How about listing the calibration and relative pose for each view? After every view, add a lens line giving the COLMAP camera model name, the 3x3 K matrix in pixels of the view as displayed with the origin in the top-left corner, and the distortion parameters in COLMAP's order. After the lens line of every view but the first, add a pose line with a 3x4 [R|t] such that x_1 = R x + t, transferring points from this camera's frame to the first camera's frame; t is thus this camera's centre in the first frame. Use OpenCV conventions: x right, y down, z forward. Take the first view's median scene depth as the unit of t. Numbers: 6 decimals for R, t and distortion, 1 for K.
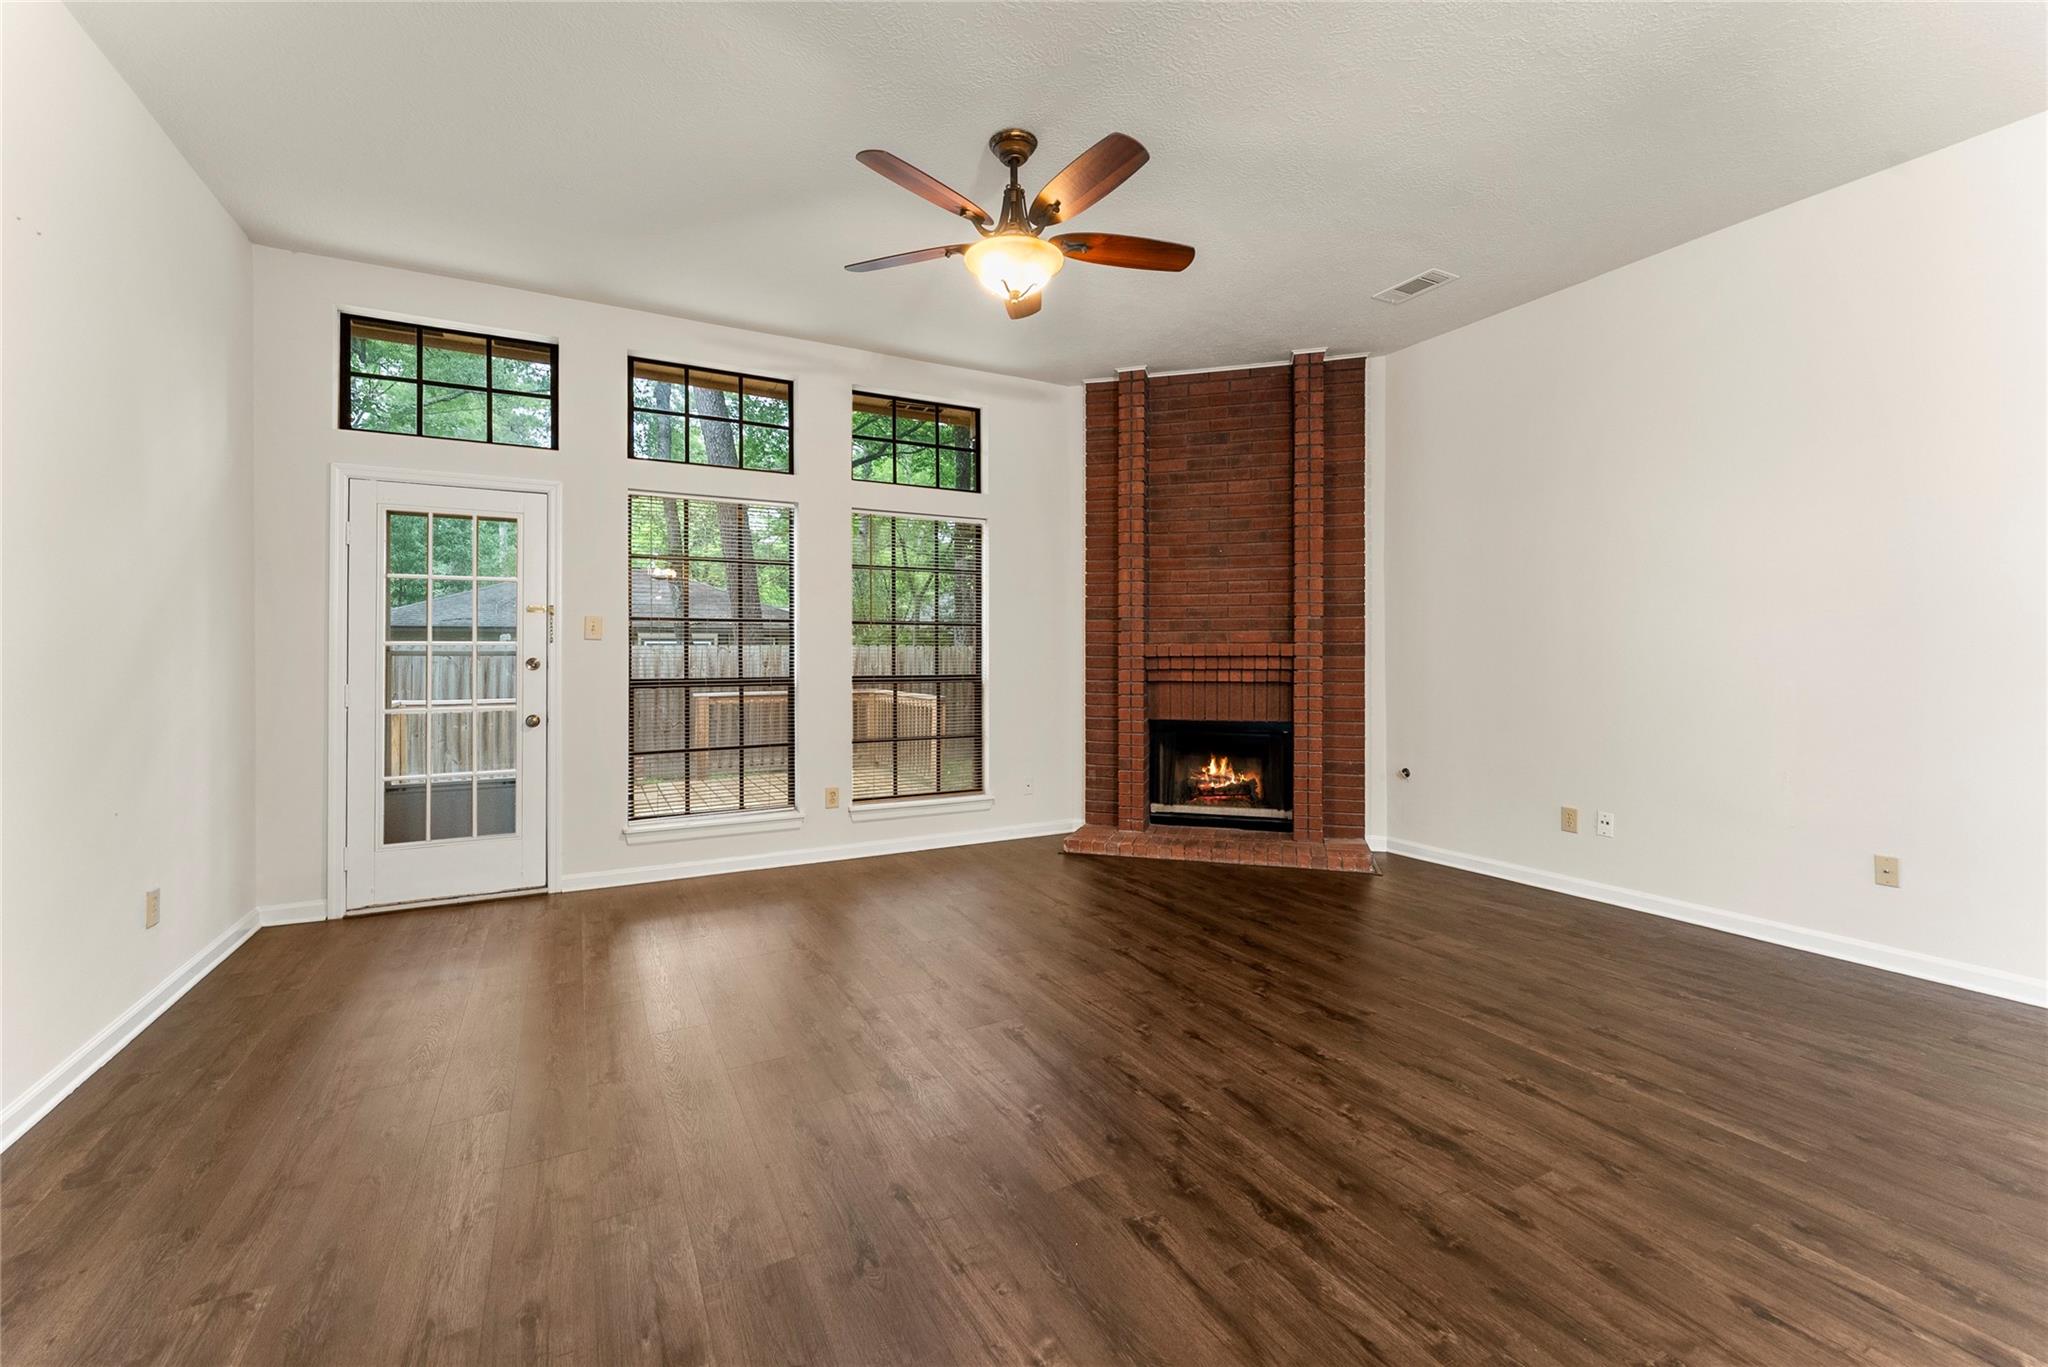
lens RADIAL K [[829.8, 0, 1024.4], [0, 829.8, 659.9], [0, 0, 1]] dist [-0.002859, 0.000864]
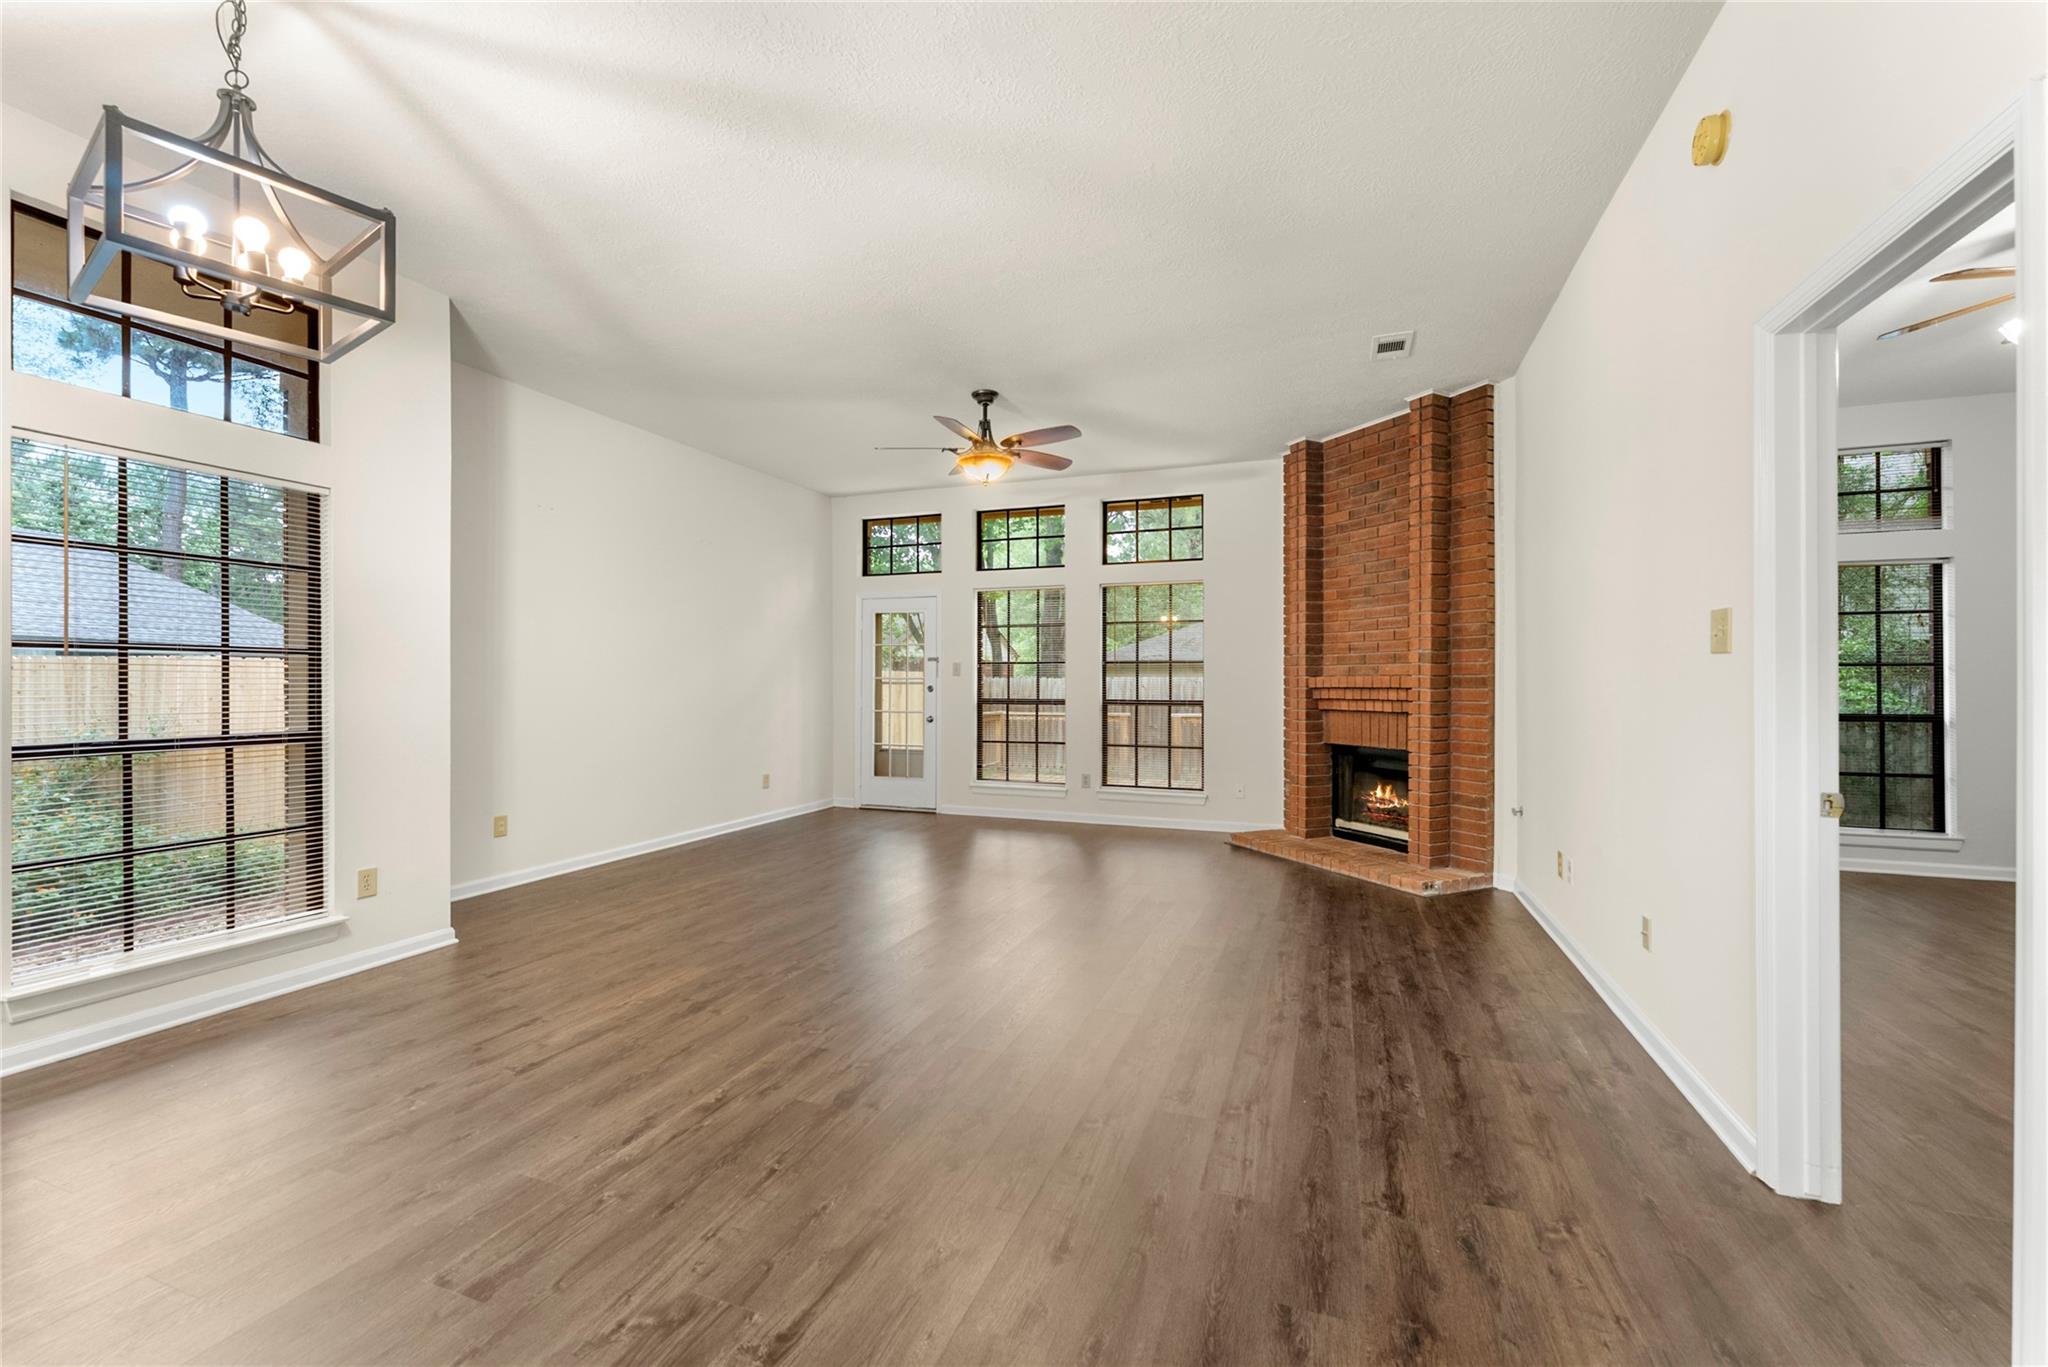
lens RADIAL K [[829.8, 0, 1019.7], [0, 829.8, 681.3], [0, 0, 1]] dist [-0.002859, 0.000864]
pose [[0.657184, 0.001880, -0.753727, 0.787470], [-0.006986, 0.999969, -0.003597, -0.005710], [0.753697, 0.007629, 0.657177, -0.061025]]
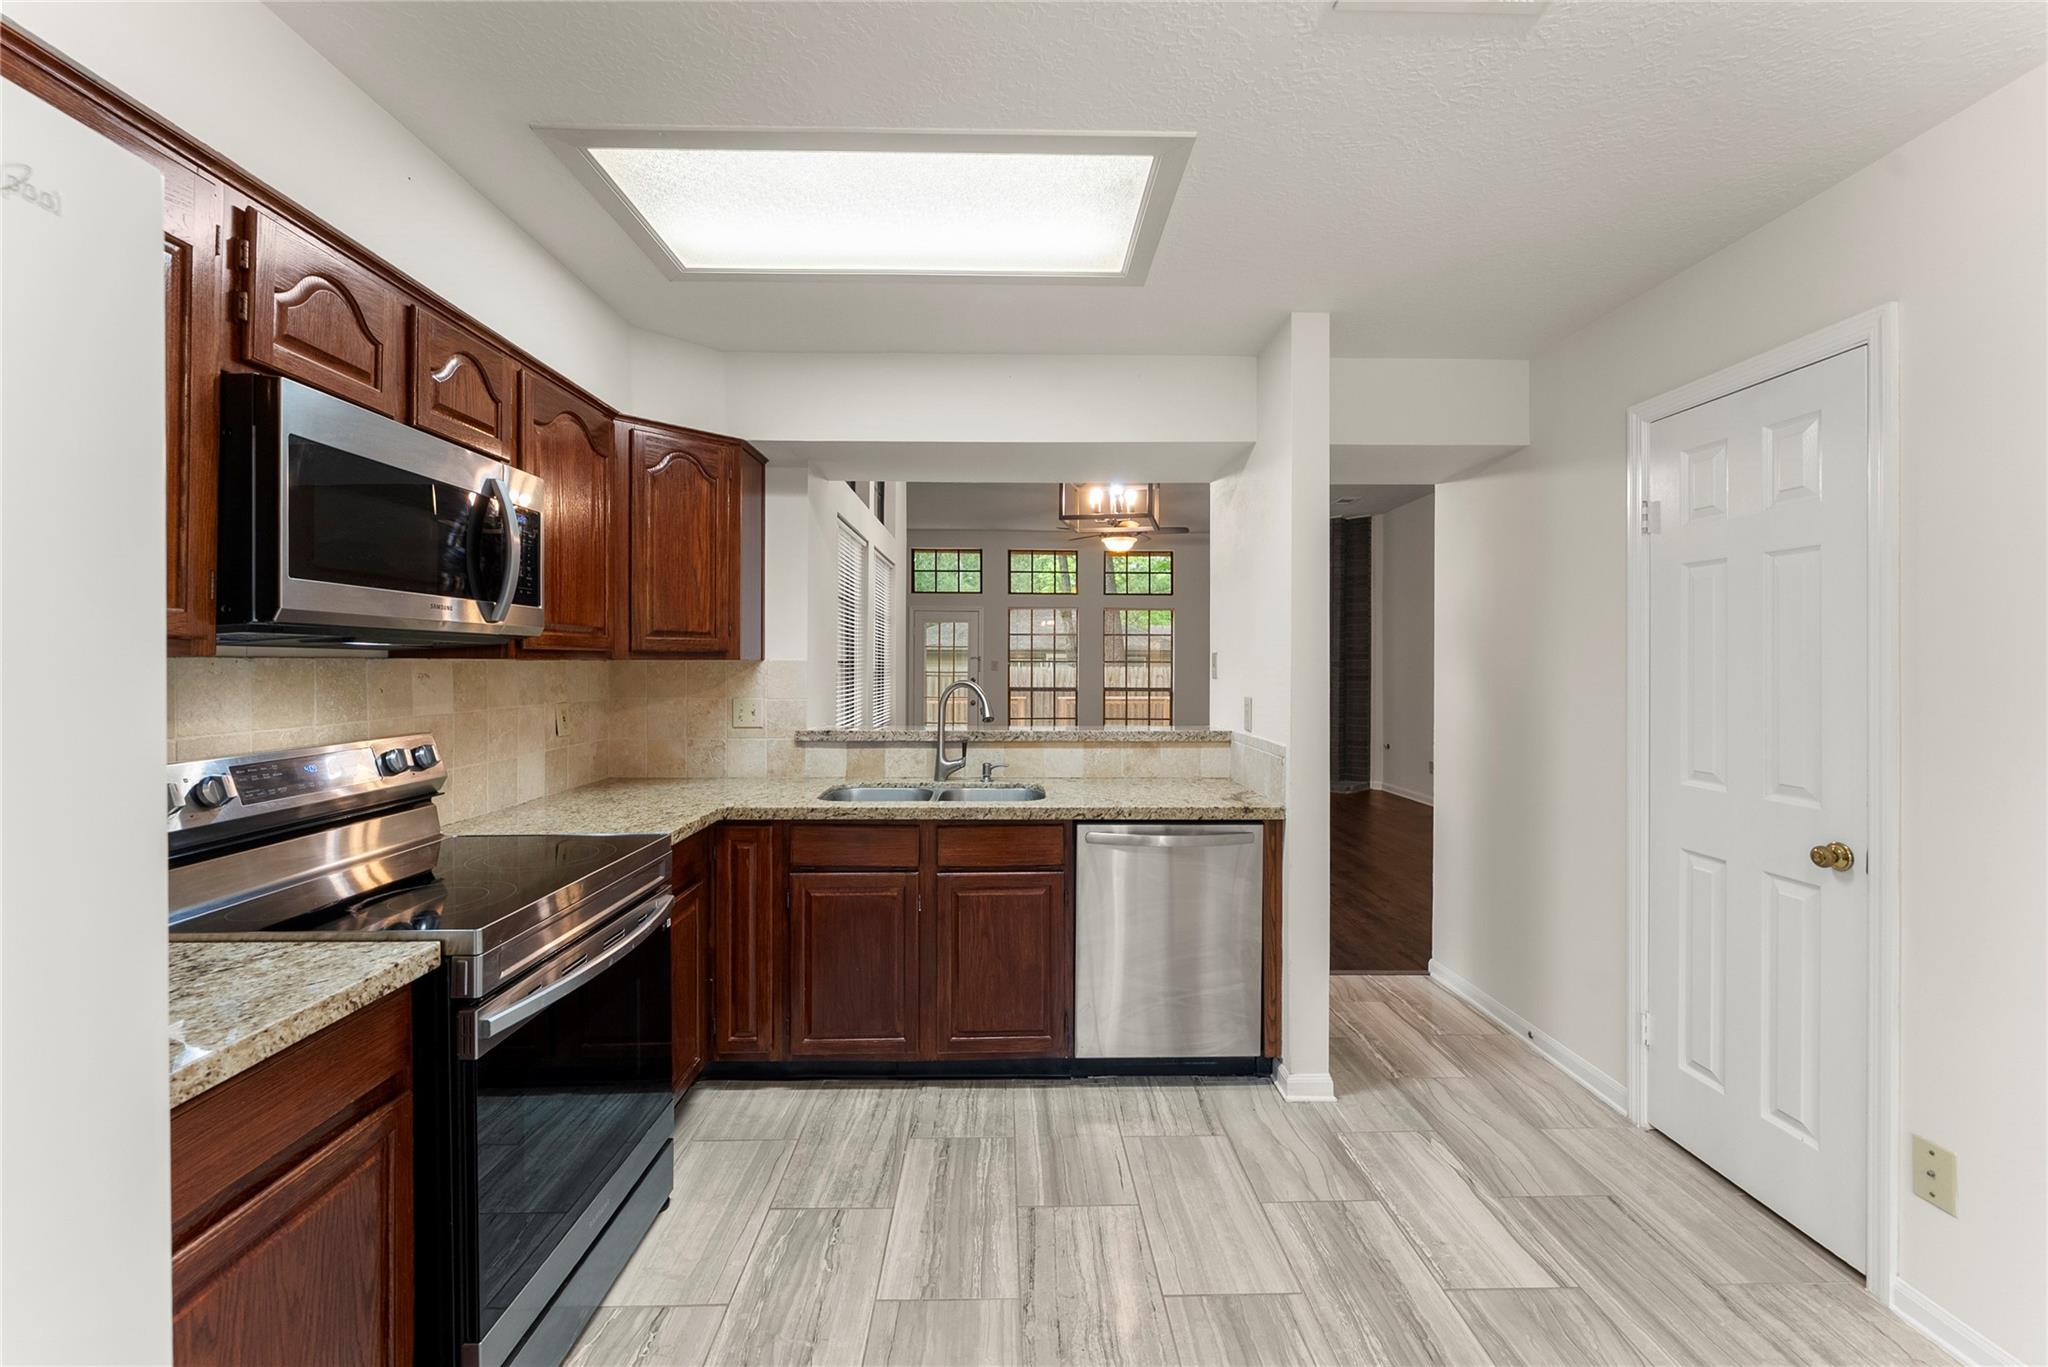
lens RADIAL K [[829.8, 0, 1023.1], [0, 829.8, 661.0], [0, 0, 1]] dist [-0.002859, 0.000864]
pose [[0.889592, 0.003040, -0.456746, 0.567879], [-0.009348, 0.999890, -0.011553, -0.021228], [0.456661, 0.014547, 0.889522, -0.961396]]
